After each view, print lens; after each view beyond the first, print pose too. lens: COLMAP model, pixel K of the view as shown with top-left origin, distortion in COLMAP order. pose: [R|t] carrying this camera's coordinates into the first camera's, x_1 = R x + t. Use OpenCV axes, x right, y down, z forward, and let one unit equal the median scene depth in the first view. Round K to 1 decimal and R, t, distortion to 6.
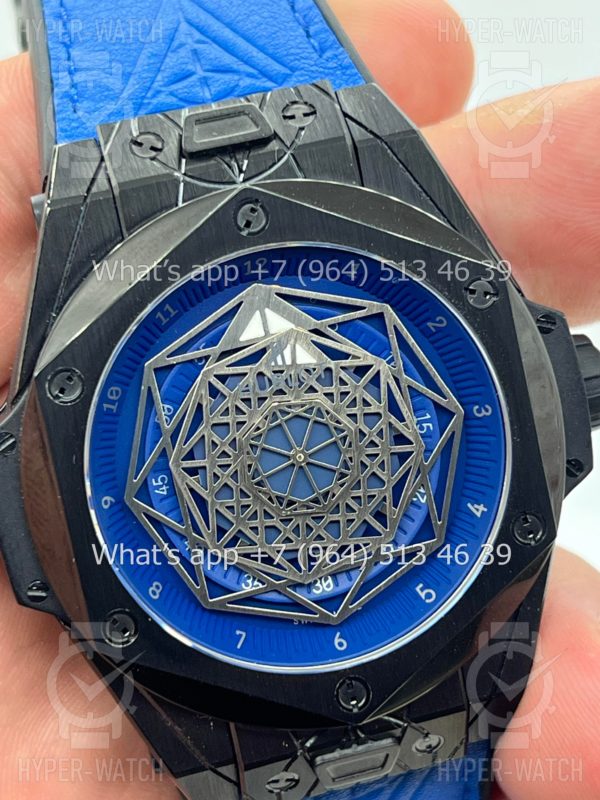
lens RADIAL K [[1854.3, 0, 292.4], [0, 1854.3, 395.6], [0, 0, 1]] dist [0.230167, 0.000000]
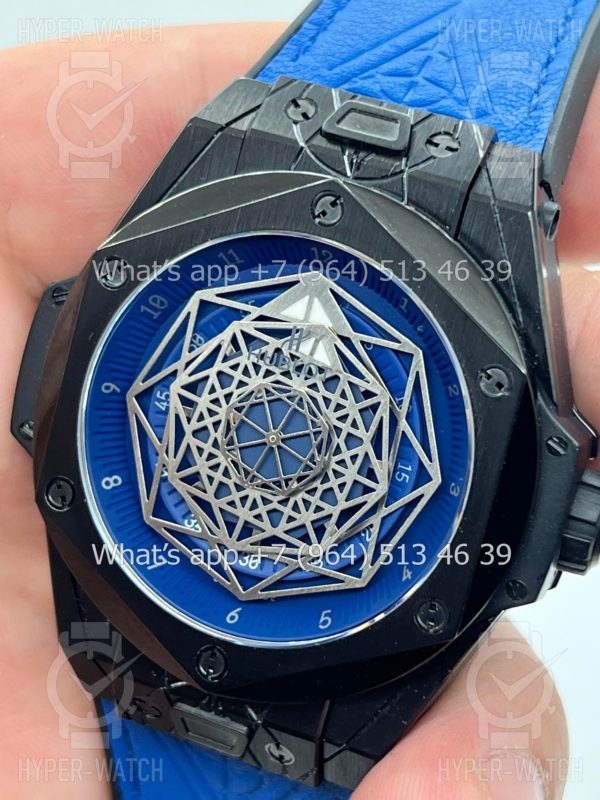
lens RADIAL K [[1854.3, 0, 302.9], [0, 1854.3, 403.1], [0, 0, 1]] dist [0.230167, 0.000000]
pose [[0.783589, 0.470045, -0.406259, 0.425259], [-0.464270, 0.877548, 0.119850, -0.115225], [0.412846, 0.094701, 0.905864, 0.064654]]
